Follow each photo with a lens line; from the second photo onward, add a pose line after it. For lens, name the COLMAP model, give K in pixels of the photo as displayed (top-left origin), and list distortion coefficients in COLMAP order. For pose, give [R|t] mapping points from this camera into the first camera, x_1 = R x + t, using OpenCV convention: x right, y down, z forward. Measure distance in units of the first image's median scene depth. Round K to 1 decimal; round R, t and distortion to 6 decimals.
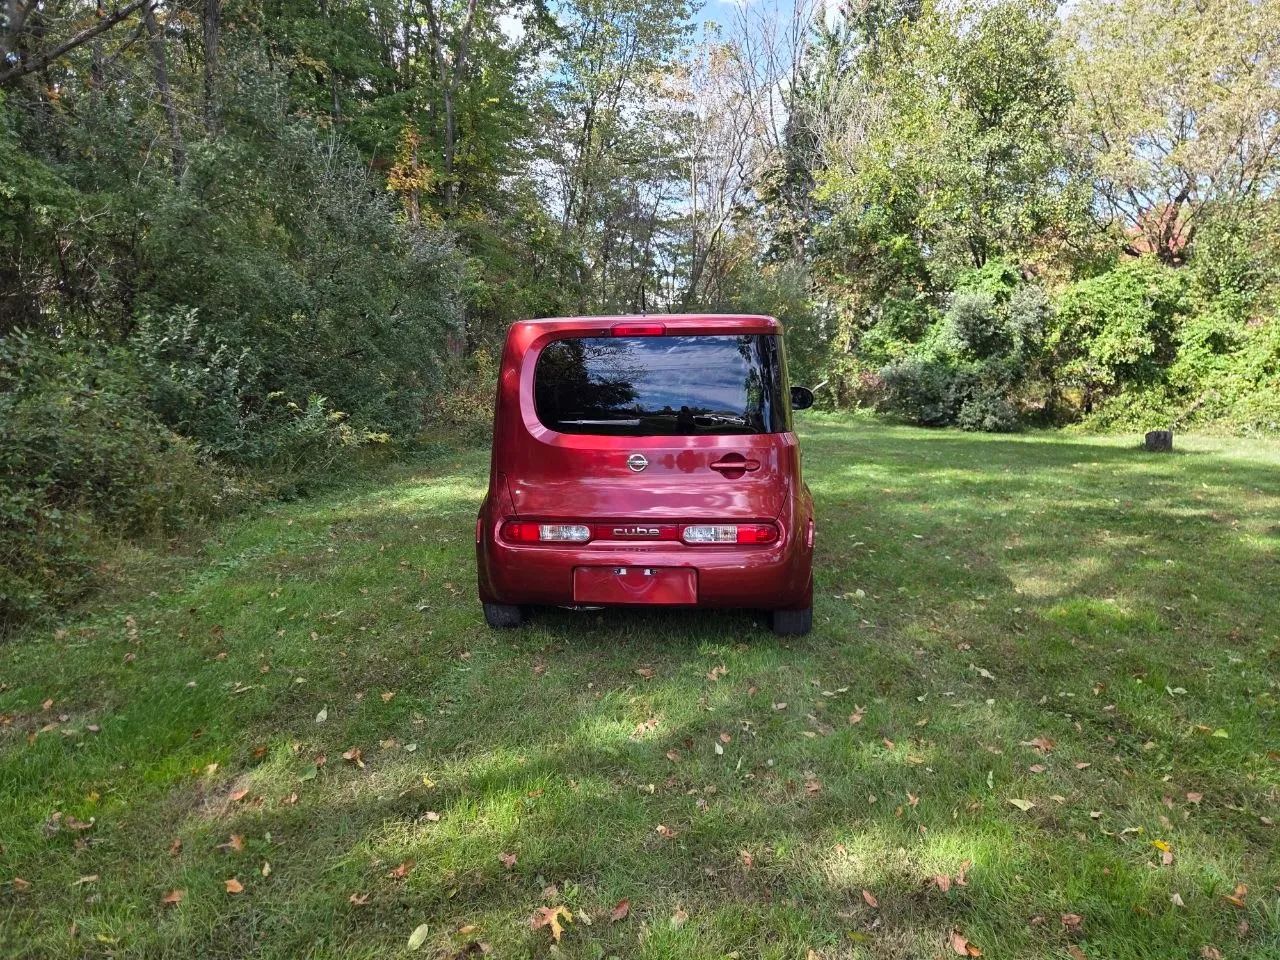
lens RADIAL K [[869.6, 0, 640.0], [0, 869.6, 480.0], [0, 0, 1]] dist [0.077639, -0.061325]
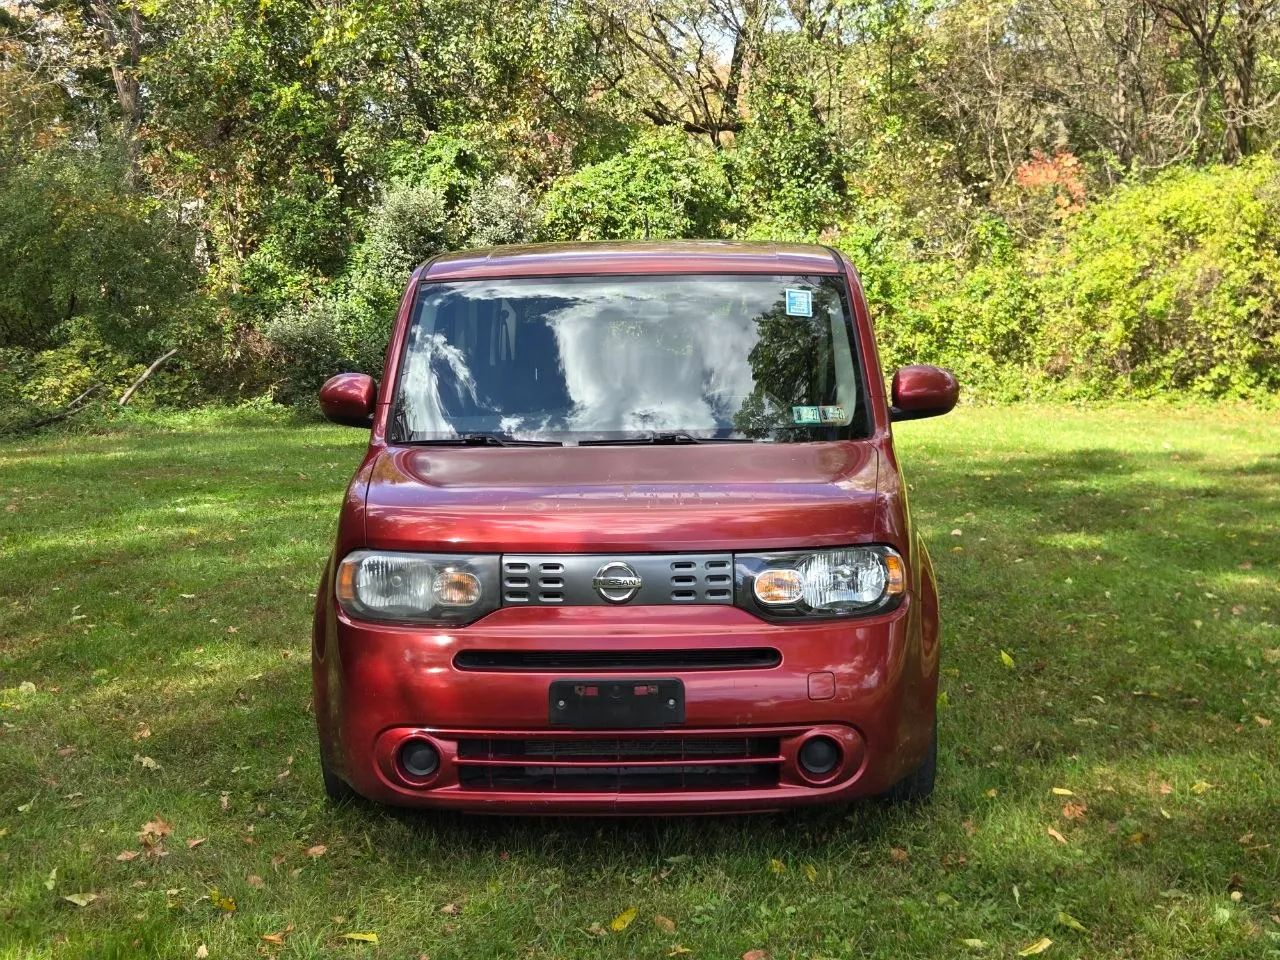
lens RADIAL K [[1732.8, 0, 639.7], [0, 1732.8, 471.3], [0, 0, 1]] dist [0.076560, -0.055792]
pose [[0.913645, -0.076159, 0.399315, 0.046593], [0.093617, 0.995310, -0.024368, 0.013499], [-0.395586, 0.059647, 0.916490, -0.089626]]
